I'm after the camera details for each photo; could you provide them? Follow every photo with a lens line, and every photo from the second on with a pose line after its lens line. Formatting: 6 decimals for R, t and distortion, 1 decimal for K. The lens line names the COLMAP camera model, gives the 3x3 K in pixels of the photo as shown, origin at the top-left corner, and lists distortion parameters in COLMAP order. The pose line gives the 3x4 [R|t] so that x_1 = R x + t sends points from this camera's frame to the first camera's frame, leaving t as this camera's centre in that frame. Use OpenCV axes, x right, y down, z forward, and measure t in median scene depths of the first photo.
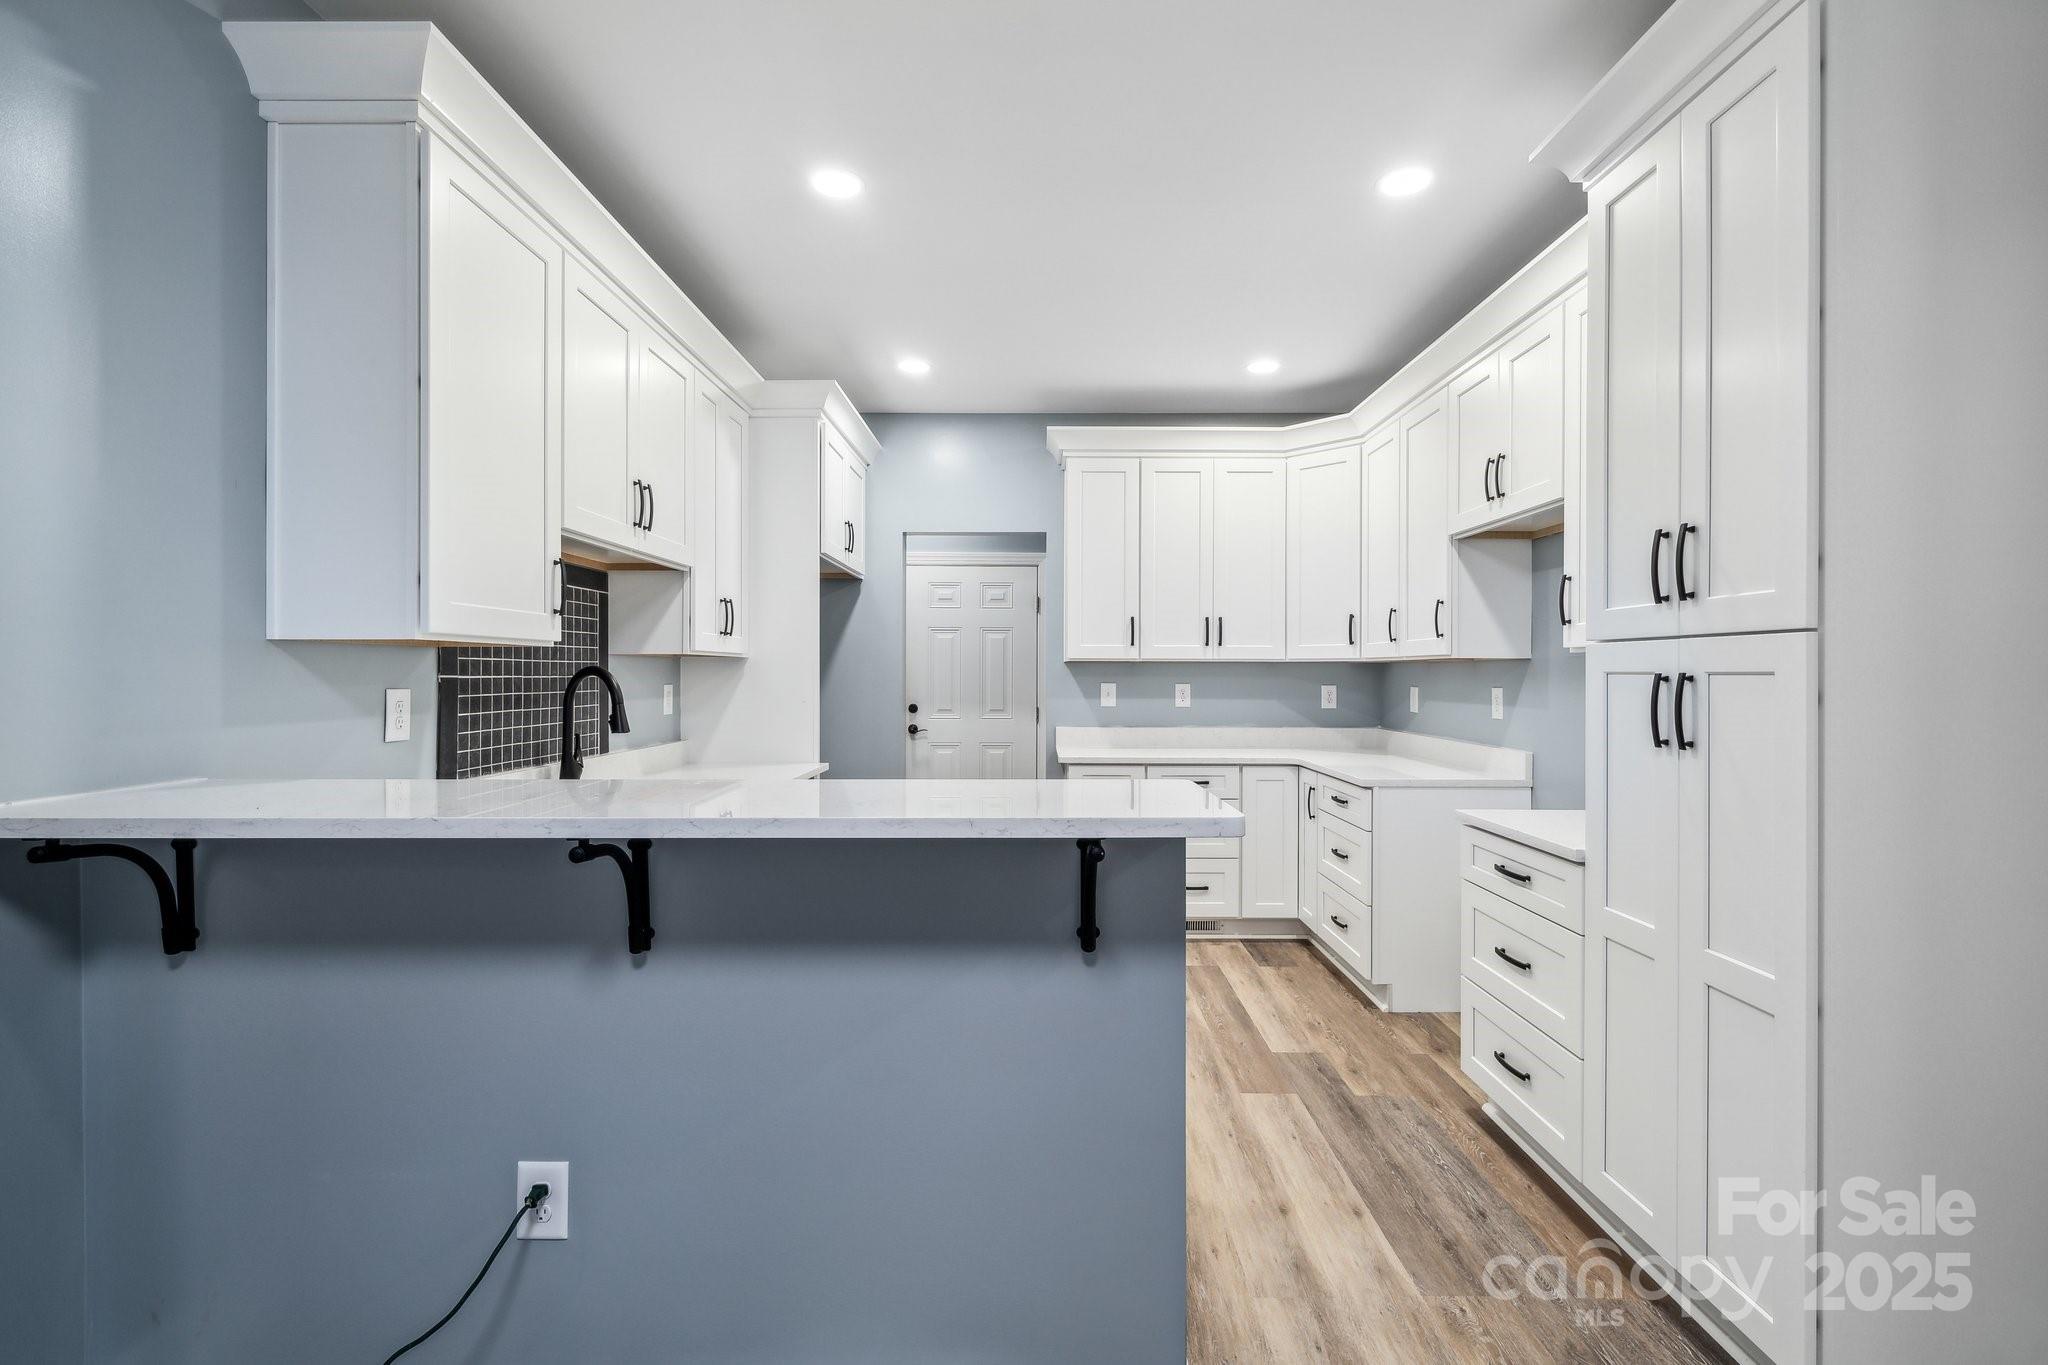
lens RADIAL K [[895.4, 0, 1029.0], [0, 895.4, 674.6], [0, 0, 1]] dist [0.000482, 0.000044]
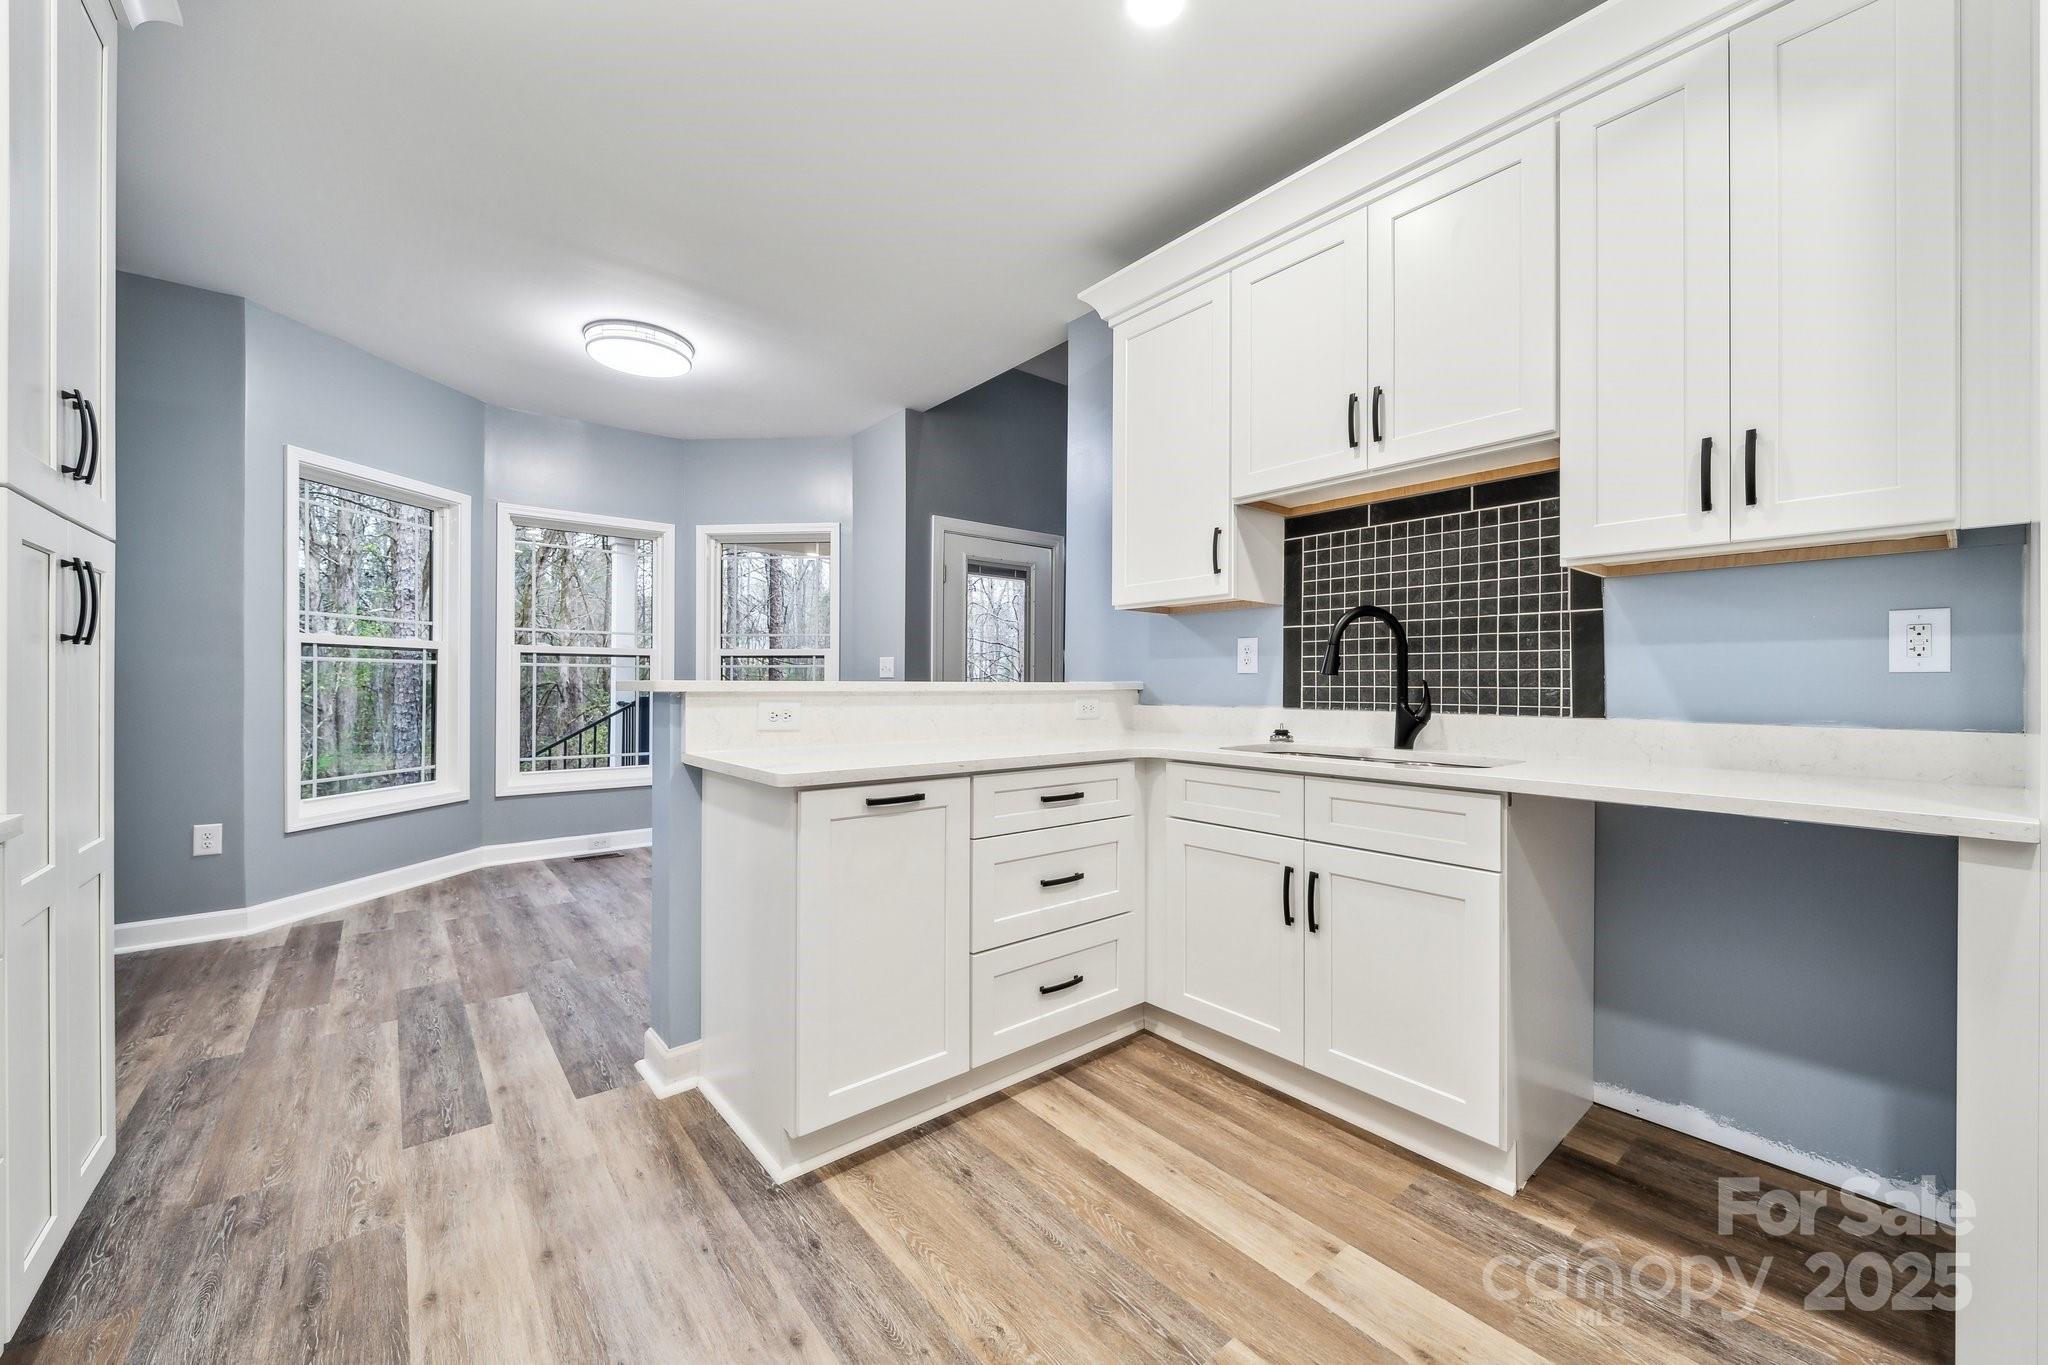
lens RADIAL K [[784.7, 0, 1032.0], [0, 784.7, 682.2], [0, 0, 1]] dist [-0.001546, -0.000238]
pose [[-0.762993, -0.004220, -0.646393, 0.239409], [-0.005207, 0.999986, -0.000383, 0.055214], [0.646386, 0.003073, -0.763004, 1.059778]]
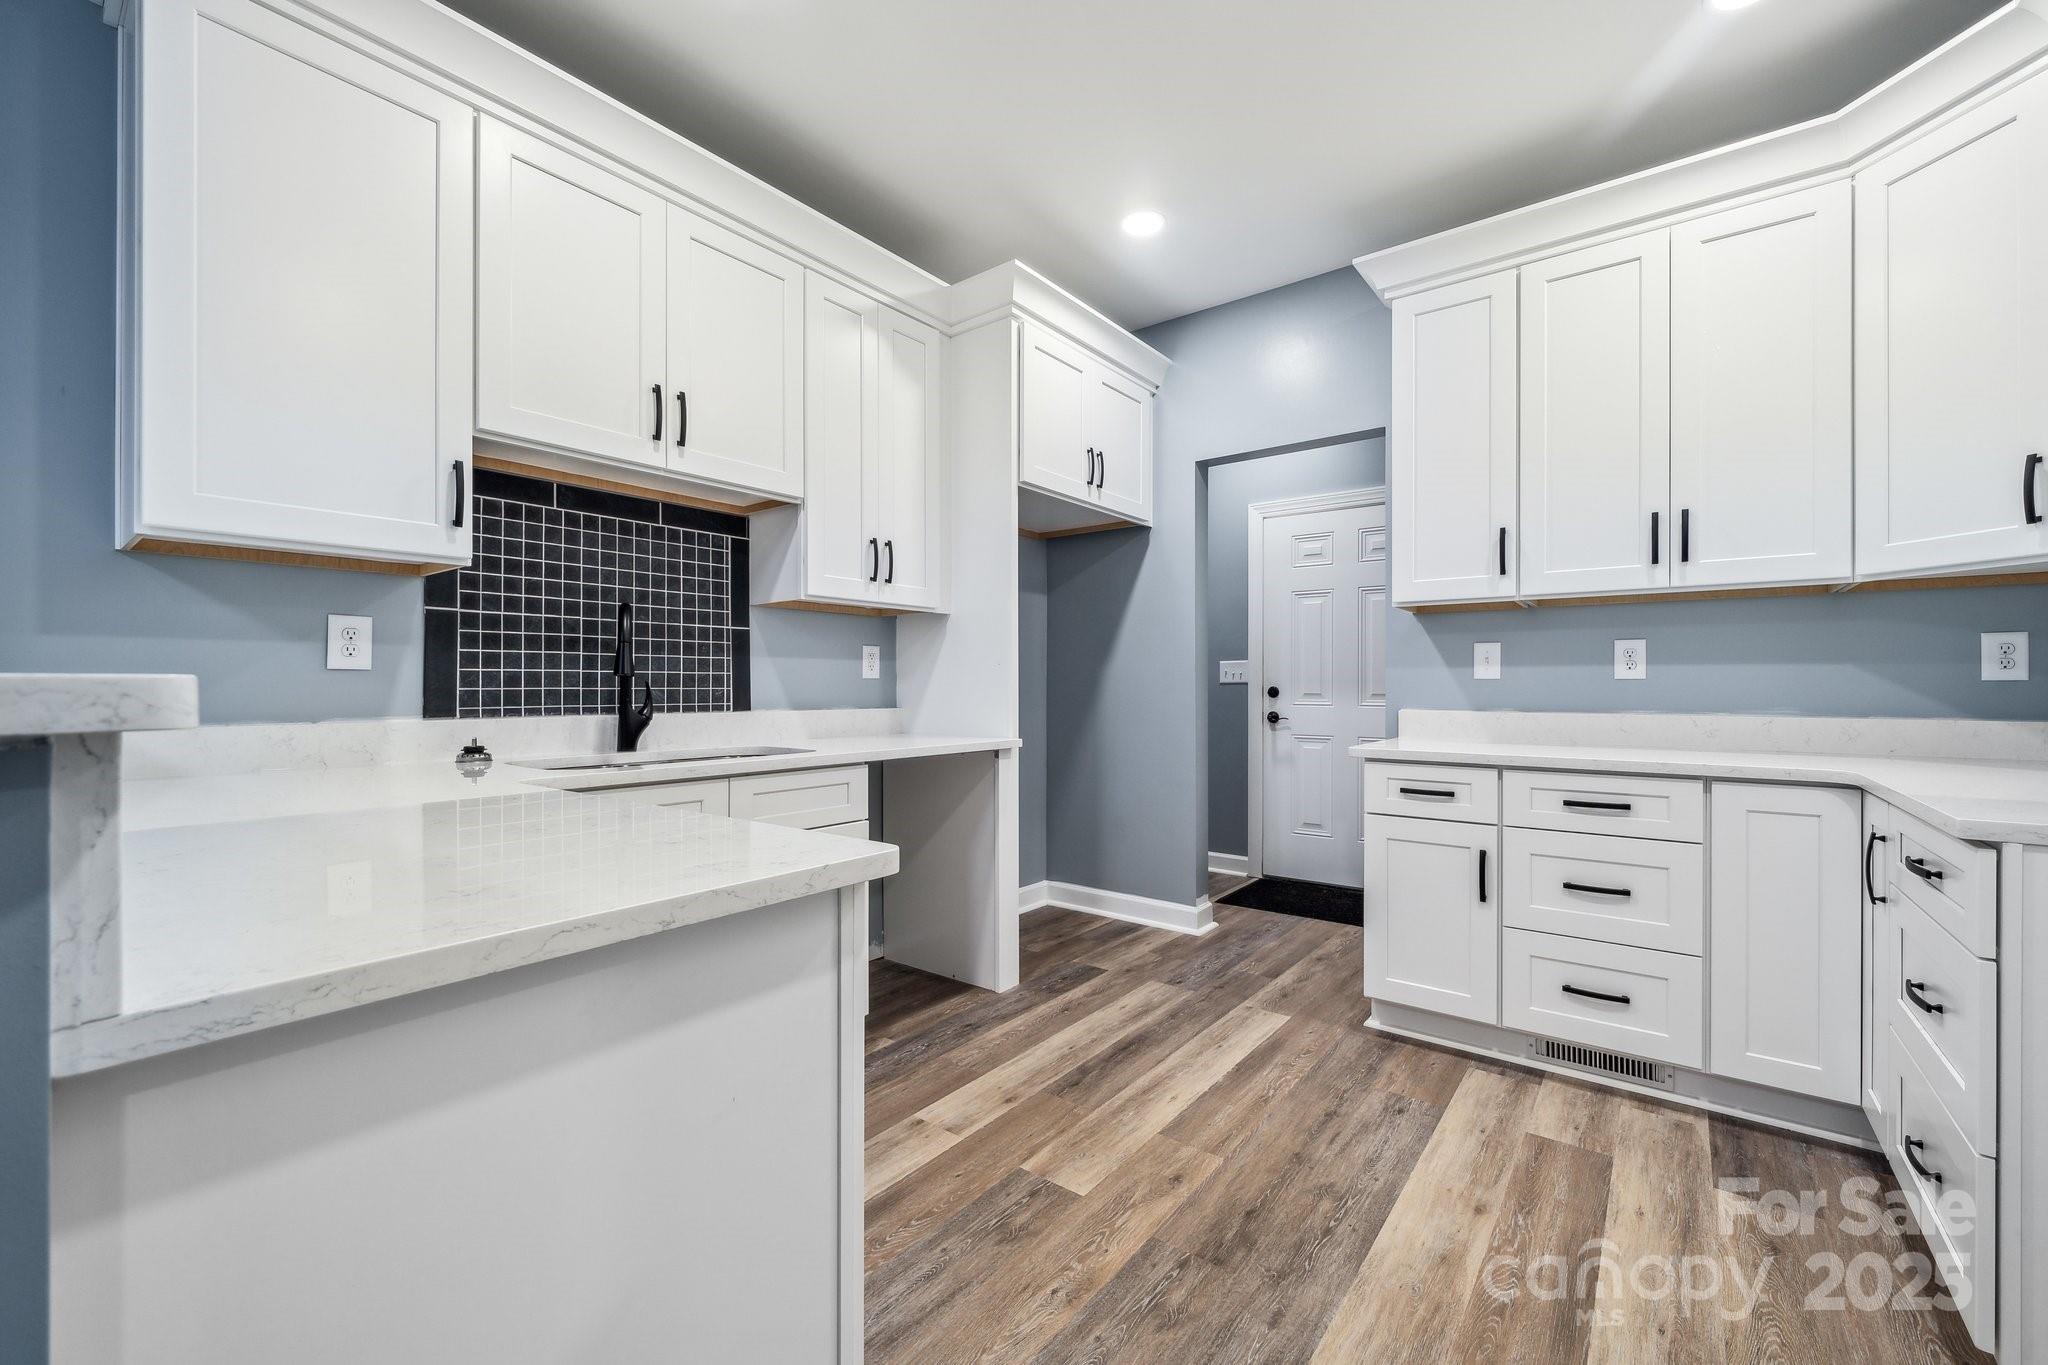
lens RADIAL K [[823.8, 0, 1032.5], [0, 823.8, 684.6], [0, 0, 1]] dist [-0.001182, -0.000145]
pose [[0.794798, -0.001897, -0.606872, 0.253489], [-0.000472, 0.999993, -0.003744, 0.056606], [0.606874, 0.003262, 0.794791, 0.448517]]
